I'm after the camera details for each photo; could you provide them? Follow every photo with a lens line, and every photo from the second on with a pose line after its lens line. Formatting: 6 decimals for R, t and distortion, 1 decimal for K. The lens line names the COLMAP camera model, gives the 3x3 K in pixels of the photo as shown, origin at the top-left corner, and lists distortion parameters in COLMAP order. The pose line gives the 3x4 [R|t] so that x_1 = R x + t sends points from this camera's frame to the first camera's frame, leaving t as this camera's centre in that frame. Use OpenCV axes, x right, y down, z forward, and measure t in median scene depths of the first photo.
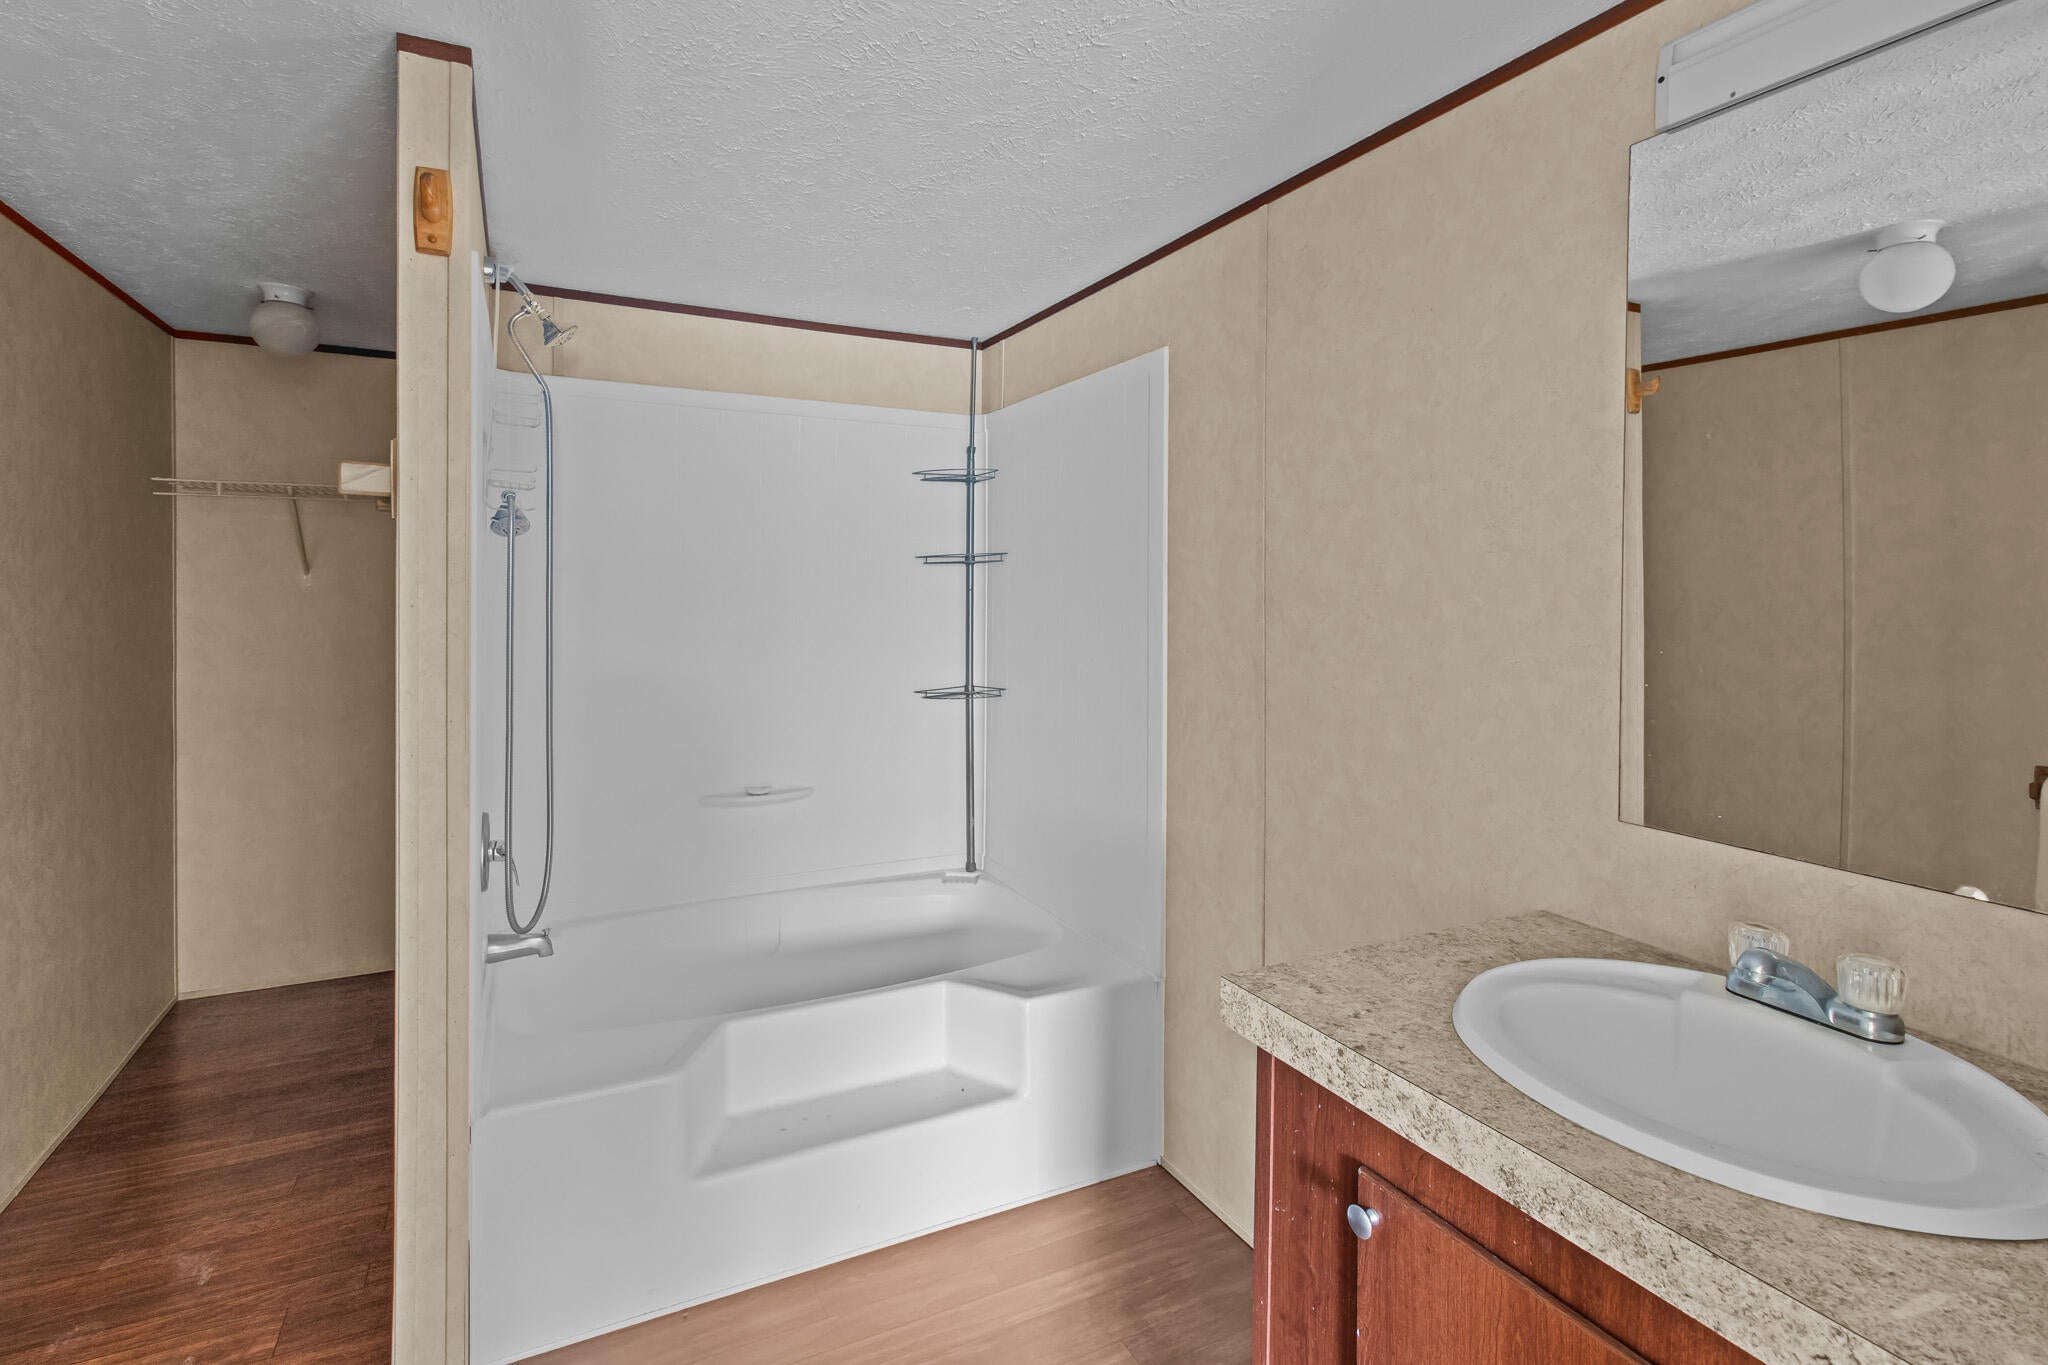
lens RADIAL K [[946.5, 0, 1021.8], [0, 946.5, 624.1], [0, 0, 1]] dist [0.001770, -0.000430]
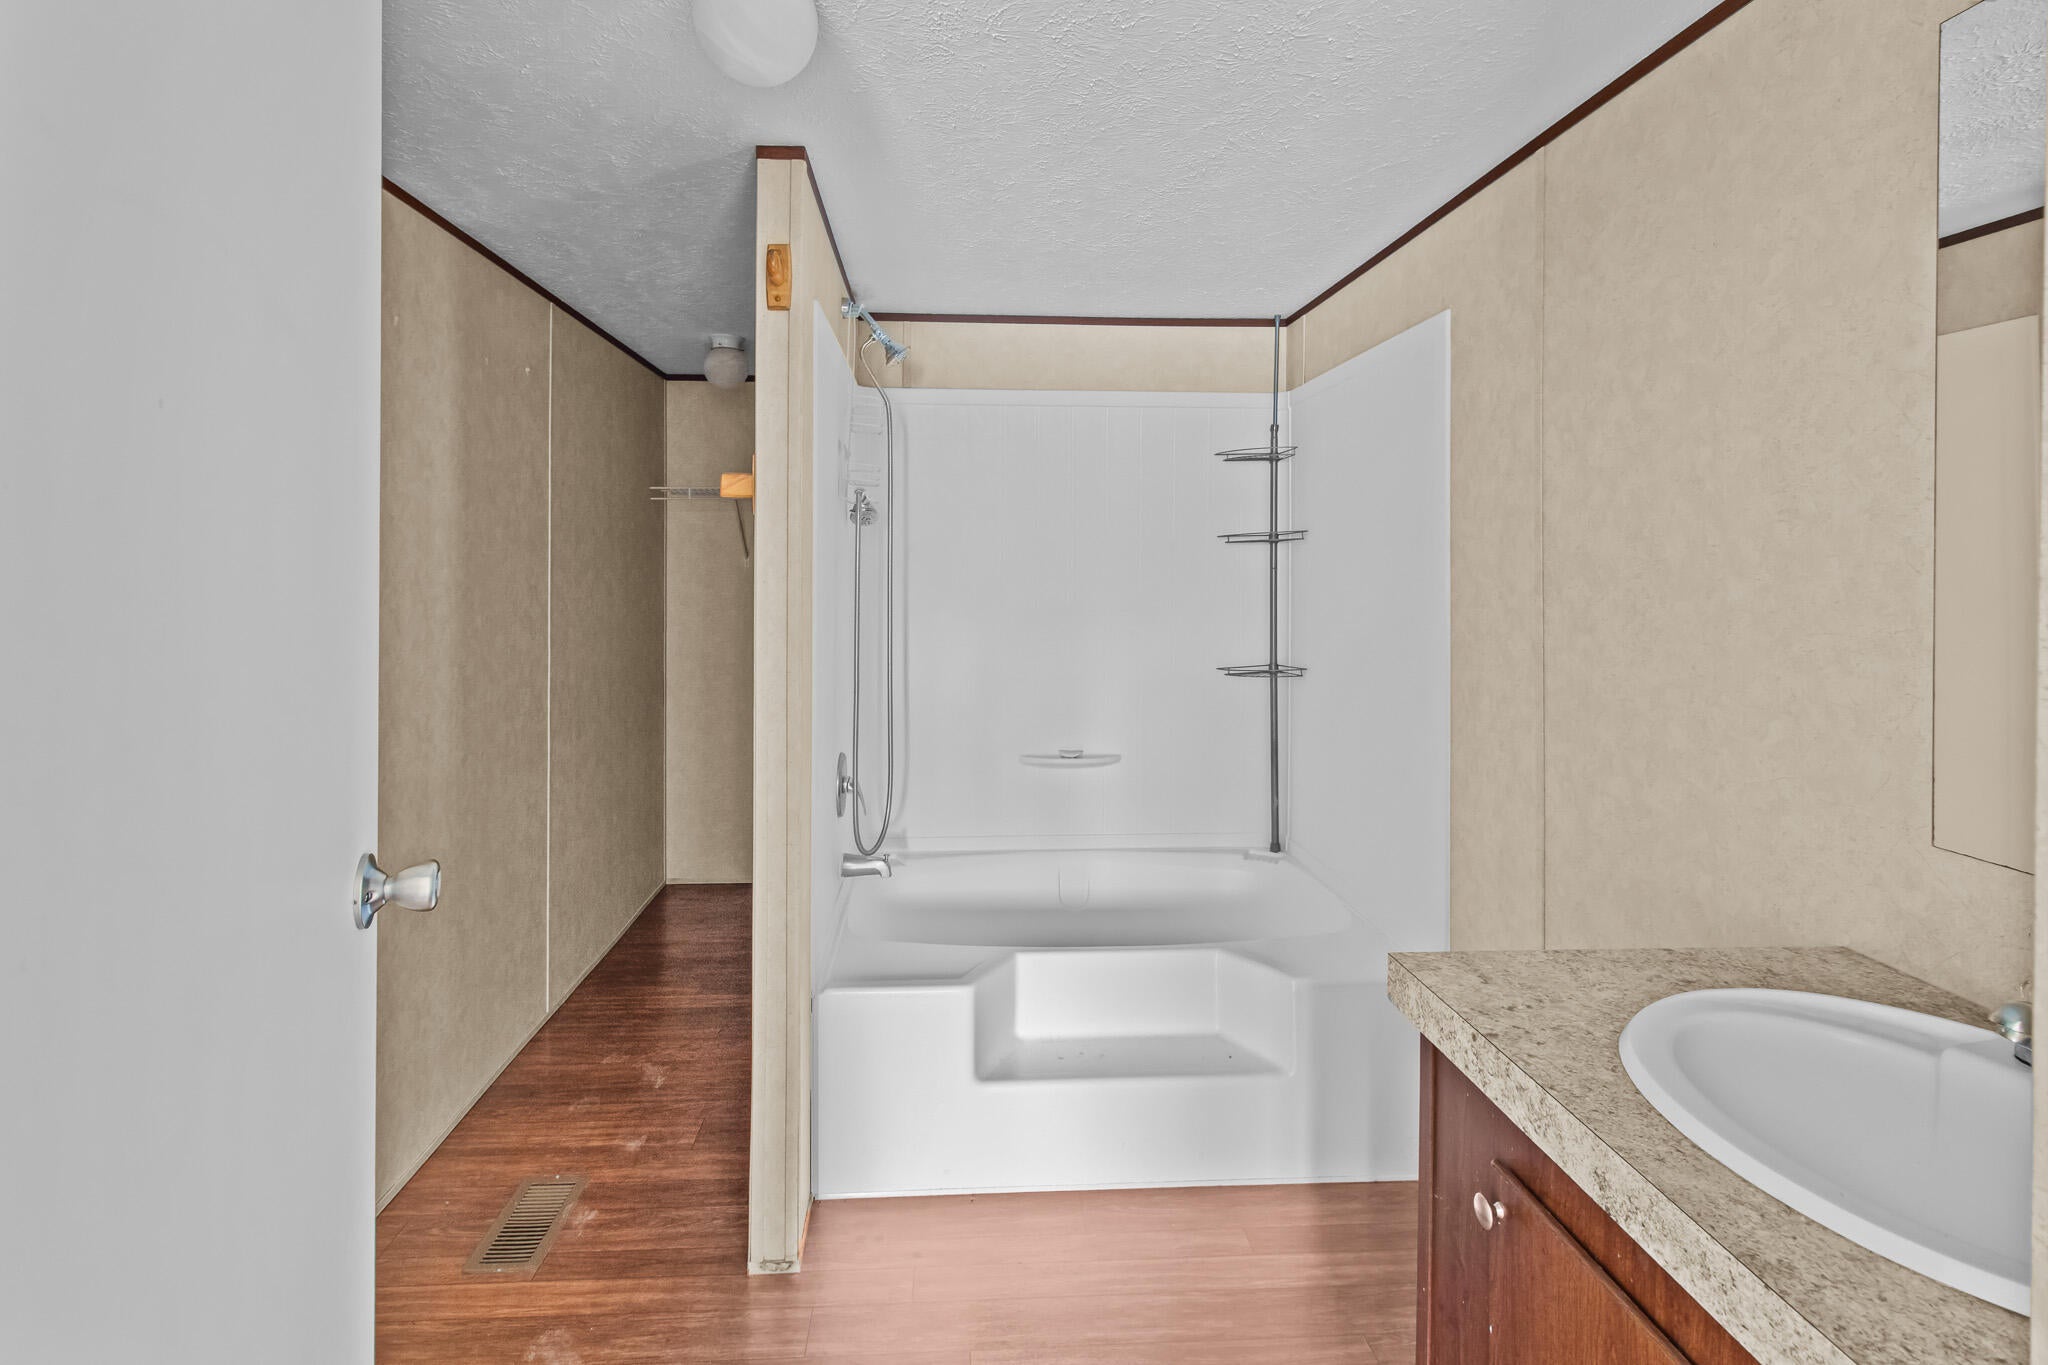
lens RADIAL K [[948.0, 0, 1000.5], [0, 948.0, 601.3], [0, 0, 1]] dist [0.000886, 0.000554]
pose [[0.916299, 0.009403, -0.400385, 0.167250], [-0.010465, 0.999945, -0.000464, 0.003815], [0.400359, 0.004615, 0.916347, -0.059109]]
